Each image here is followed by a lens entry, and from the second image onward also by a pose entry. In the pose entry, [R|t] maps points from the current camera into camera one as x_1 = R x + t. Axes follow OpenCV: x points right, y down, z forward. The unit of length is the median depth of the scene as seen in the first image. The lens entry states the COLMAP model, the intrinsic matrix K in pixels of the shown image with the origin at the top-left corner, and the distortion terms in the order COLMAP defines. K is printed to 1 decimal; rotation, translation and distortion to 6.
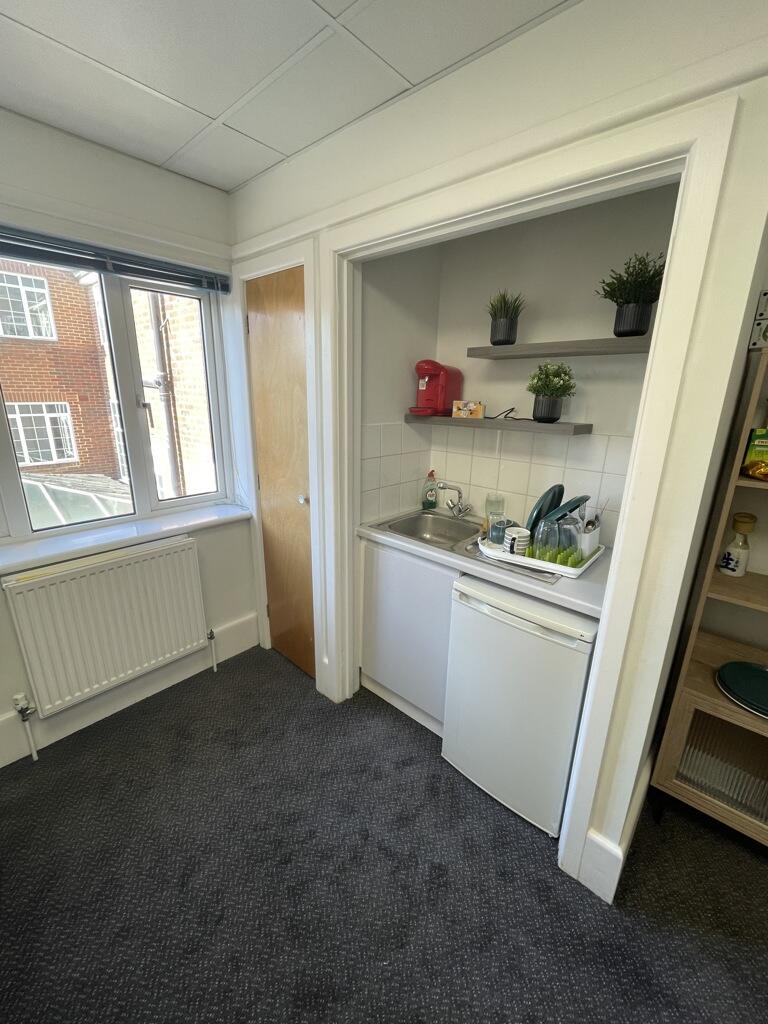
lens RADIAL K [[415.4, 0, 384.0], [0, 415.4, 512.0], [0, 0, 1]] dist [0.000963, -0.000040]
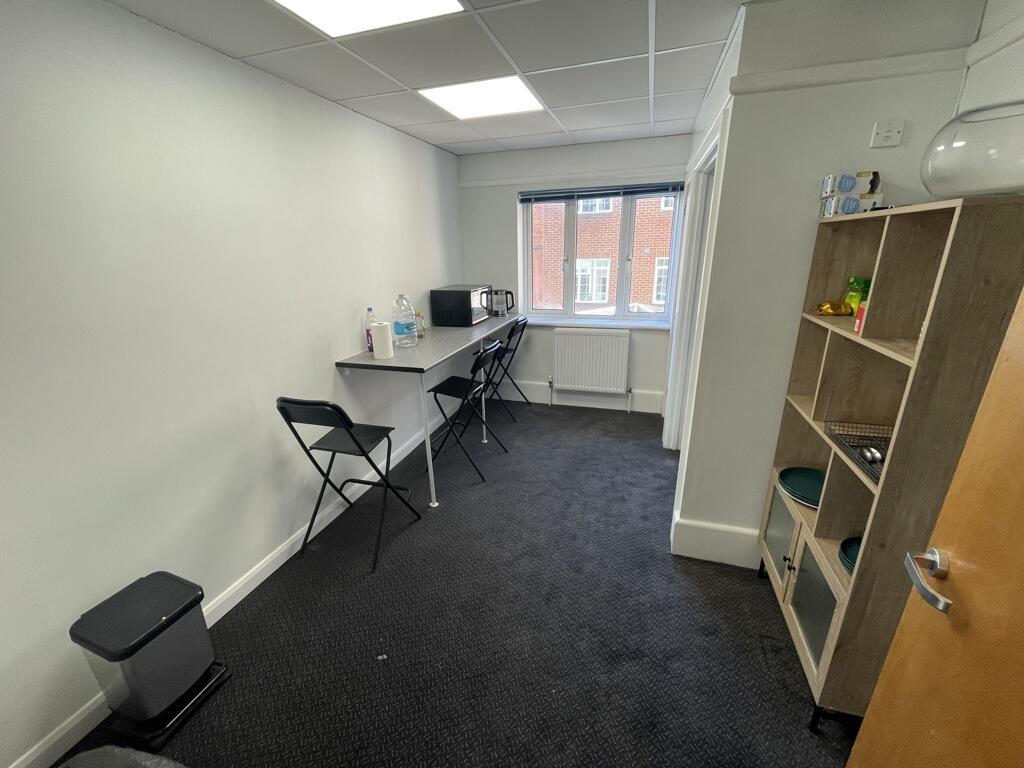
lens RADIAL K [[415.4, 0, 512.0], [0, 415.4, 384.0], [0, 0, 1]] dist [0.000963, -0.000040]
pose [[0.408523, 0.251284, -0.877477, 1.155336], [-0.220114, 0.960106, 0.172469, 0.092822], [0.885810, 0.122687, 0.447537, -0.307106]]
